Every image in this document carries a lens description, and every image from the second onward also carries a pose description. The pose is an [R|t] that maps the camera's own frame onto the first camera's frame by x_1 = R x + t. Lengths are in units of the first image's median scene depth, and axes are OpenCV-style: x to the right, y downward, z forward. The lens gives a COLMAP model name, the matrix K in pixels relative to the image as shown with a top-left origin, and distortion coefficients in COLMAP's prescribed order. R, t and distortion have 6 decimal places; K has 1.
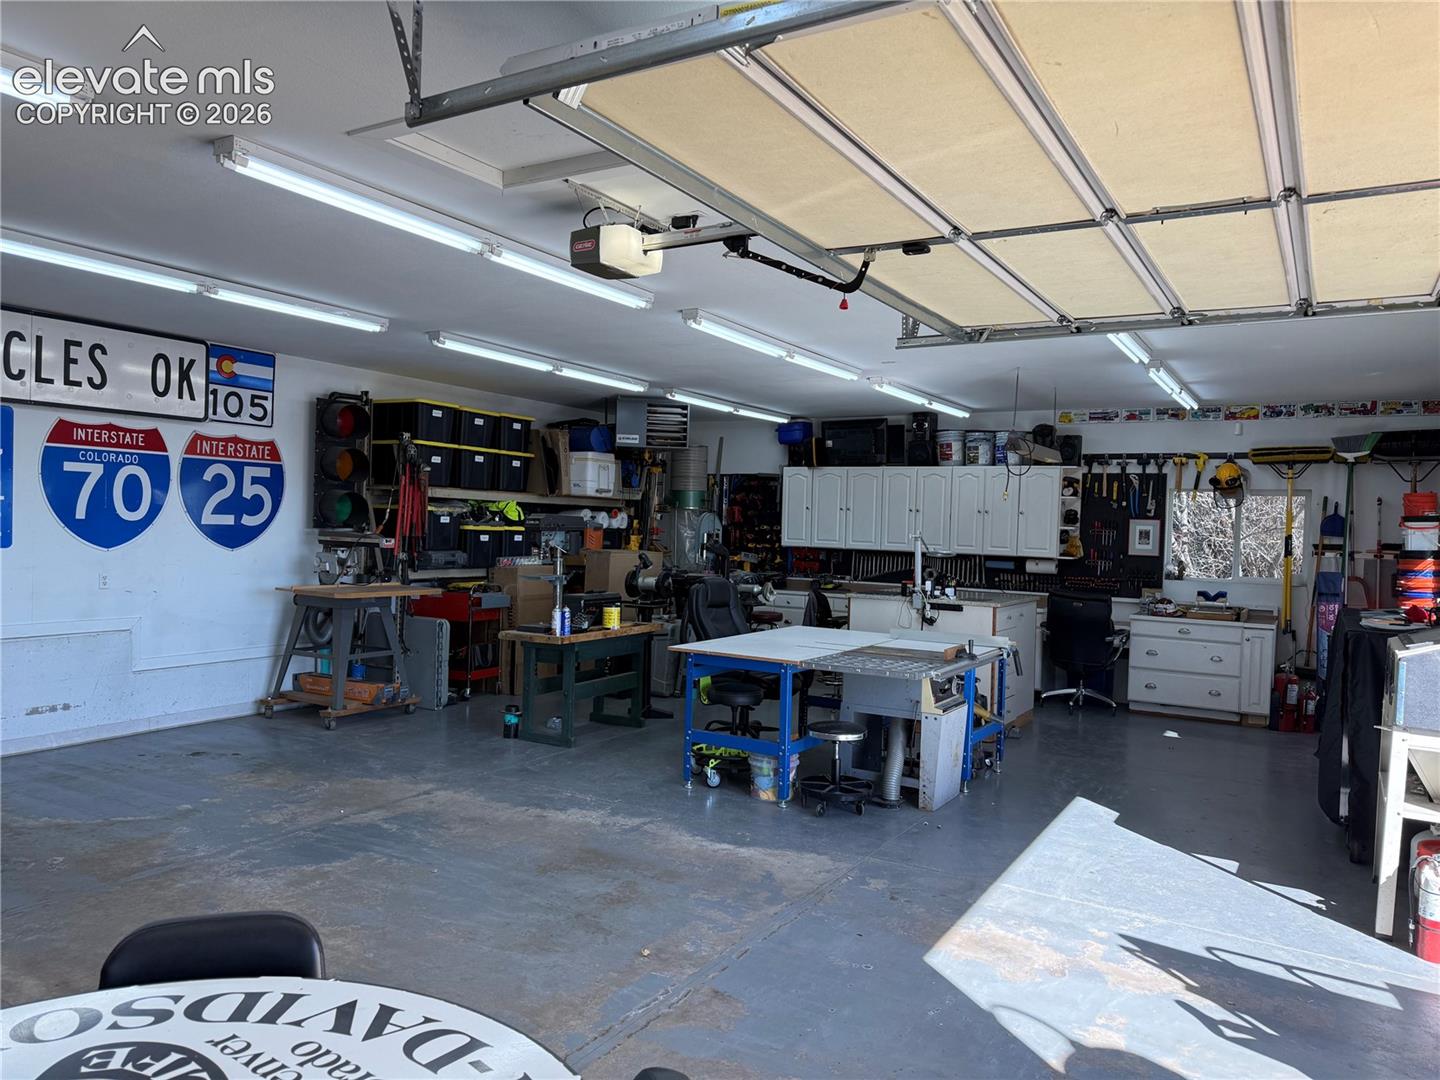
lens RADIAL K [[1015.6, 0, 726.4], [0, 1015.6, 540.5], [0, 0, 1]] dist [0.036046, -0.002132]
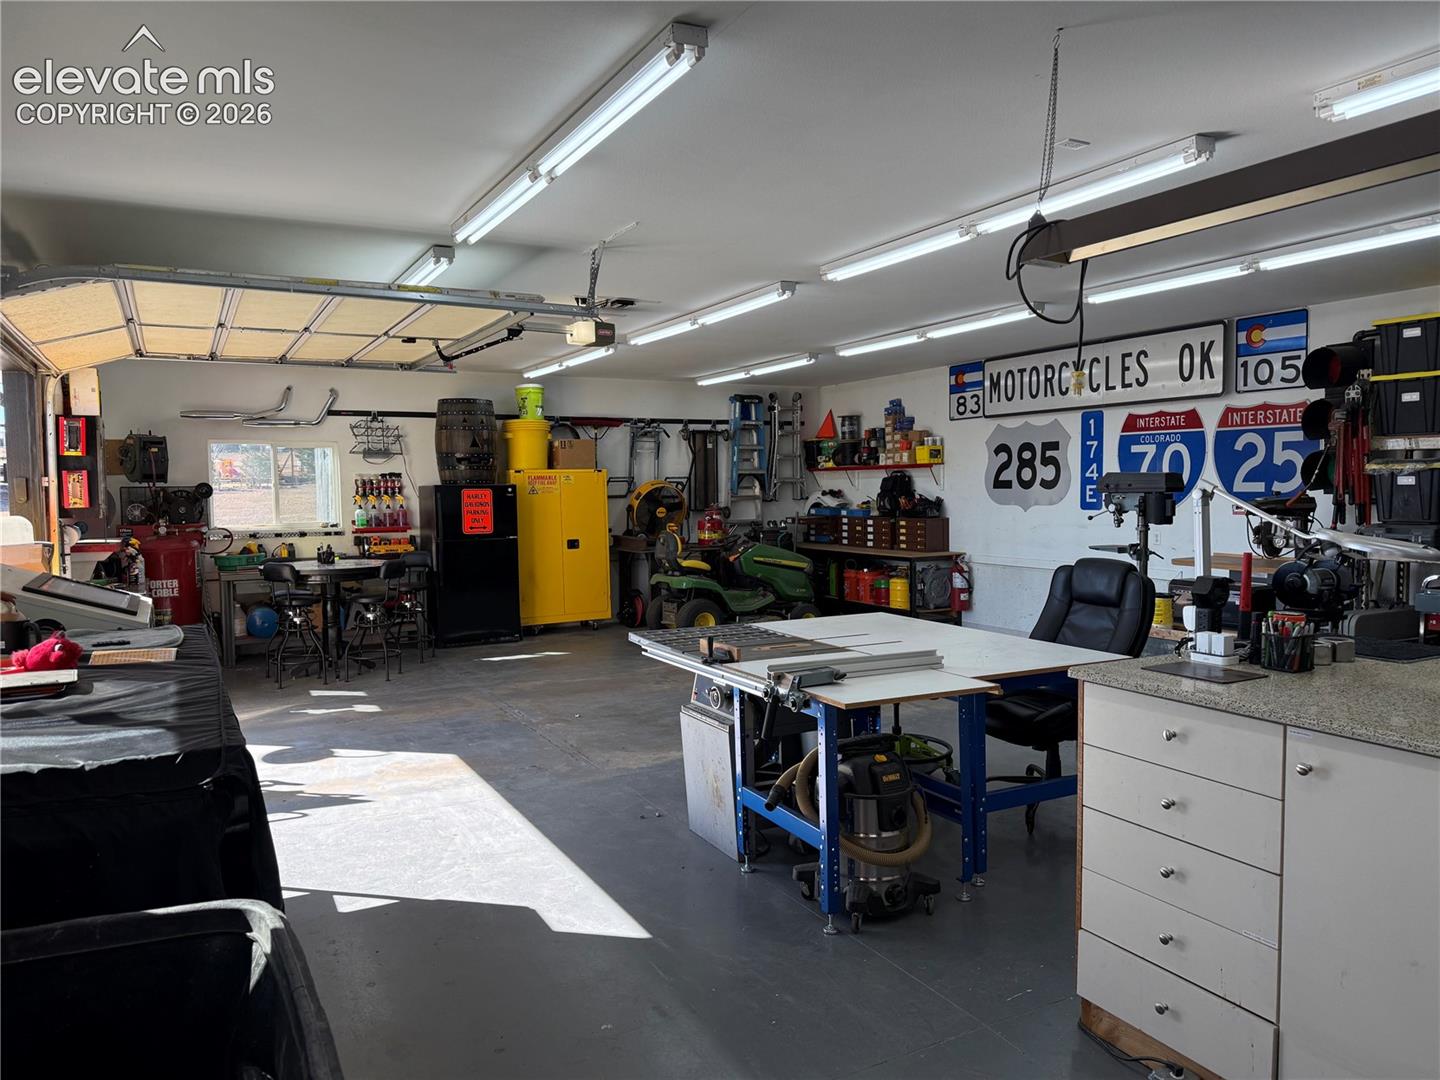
lens RADIAL K [[1015.6, 0, 726.1], [0, 1015.6, 539.7], [0, 0, 1]] dist [0.036046, -0.002132]
pose [[-0.513116, 0.023328, -0.858002, 0.701605], [-0.023346, 0.998881, 0.041119, 0.002531], [0.858002, 0.041130, -0.511997, 1.144311]]
